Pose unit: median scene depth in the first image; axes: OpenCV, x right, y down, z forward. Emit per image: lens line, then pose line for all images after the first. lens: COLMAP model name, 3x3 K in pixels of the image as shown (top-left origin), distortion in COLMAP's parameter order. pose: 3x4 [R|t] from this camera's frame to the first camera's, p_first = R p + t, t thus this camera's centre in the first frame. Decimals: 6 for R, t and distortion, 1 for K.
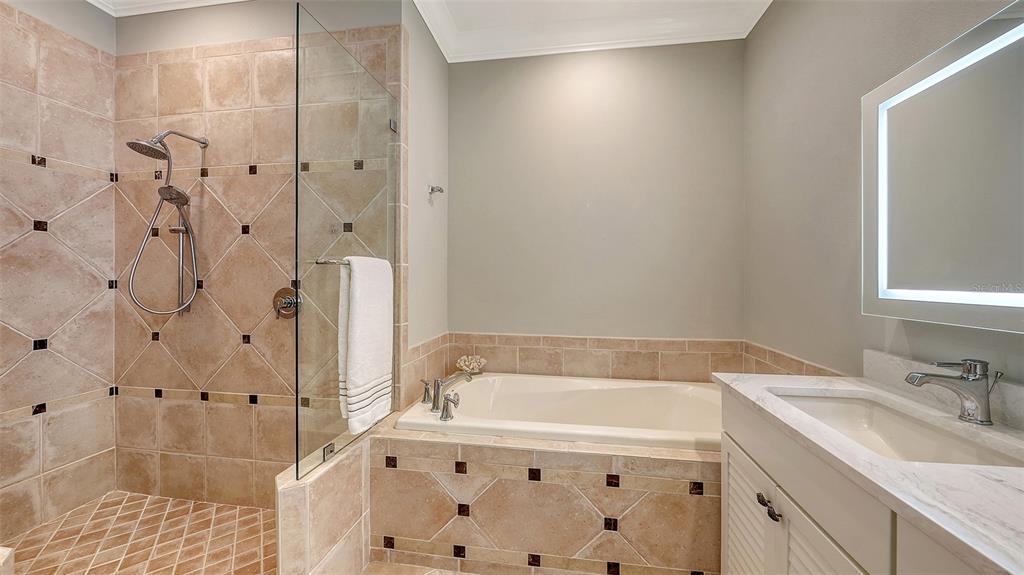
lens RADIAL K [[359.5, 0, 512.6], [0, 359.5, 282.3], [0, 0, 1]] dist [-0.001841, -0.000223]
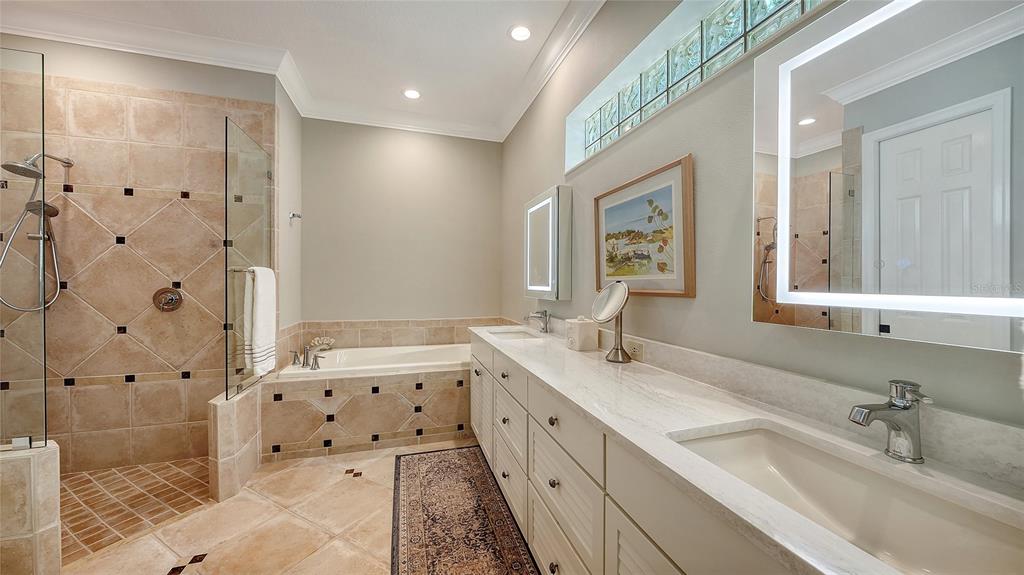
lens RADIAL K [[359.5, 0, 512.6], [0, 359.5, 282.3], [0, 0, 1]] dist [-0.001841, -0.000223]
pose [[0.898021, 0.000308, 0.439952, -0.084645], [0.001812, 0.999989, -0.004400, 0.003773], [-0.439948, 0.004749, 0.898011, -0.683438]]
